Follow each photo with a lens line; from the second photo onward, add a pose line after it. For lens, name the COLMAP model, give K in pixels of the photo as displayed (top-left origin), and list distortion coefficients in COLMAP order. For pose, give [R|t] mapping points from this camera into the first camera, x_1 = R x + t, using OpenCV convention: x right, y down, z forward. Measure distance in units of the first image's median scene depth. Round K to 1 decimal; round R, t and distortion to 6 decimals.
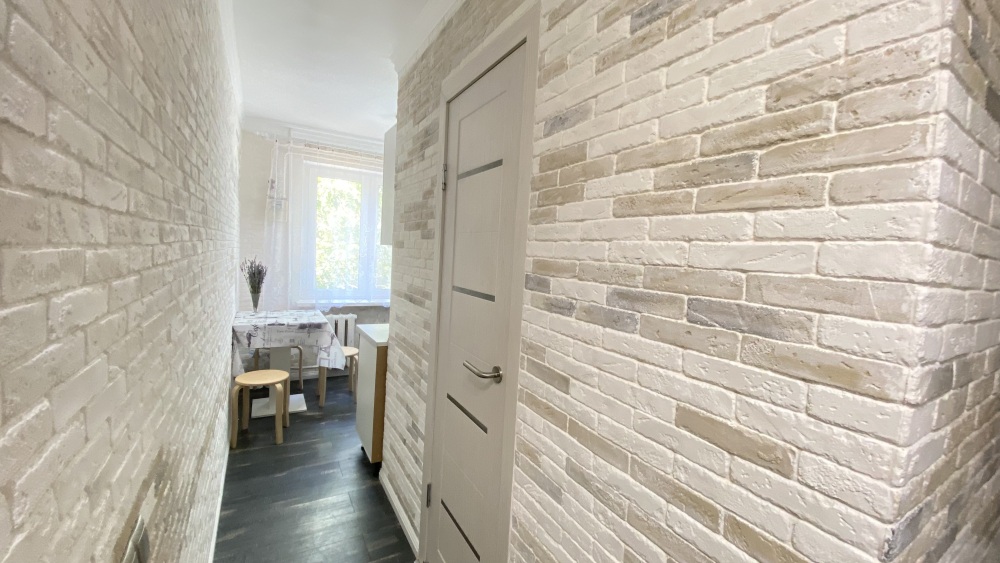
lens RADIAL K [[415.2, 0, 501.4], [0, 415.2, 279.3], [0, 0, 1]] dist [0.016080, -0.000588]
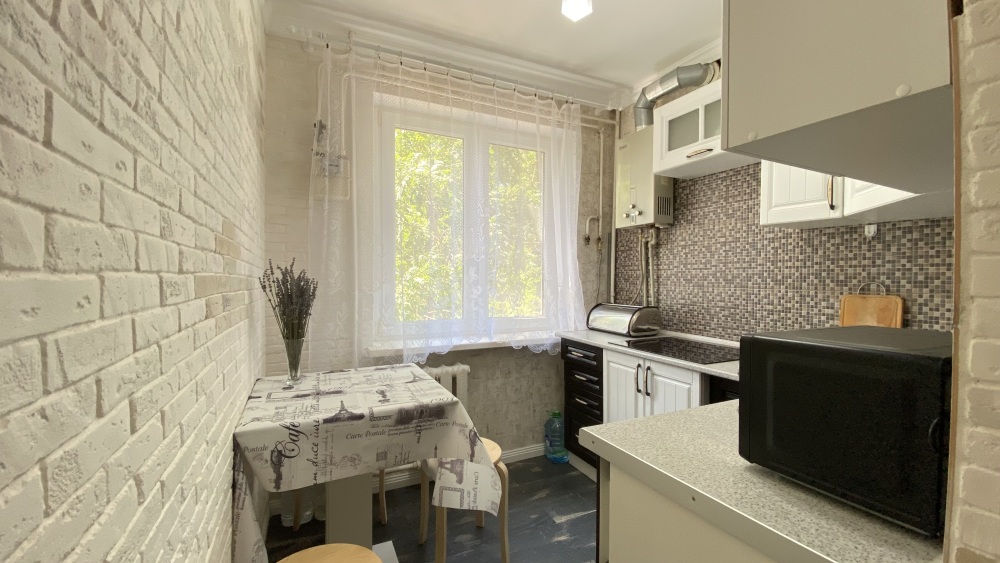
lens RADIAL K [[415.2, 0, 507.7], [0, 415.2, 278.8], [0, 0, 1]] dist [0.016080, -0.000588]
pose [[0.996722, -0.048389, -0.064840, -0.438094], [0.044760, 0.997411, -0.056292, 0.005400], [0.067396, 0.053205, 0.996307, 0.756553]]
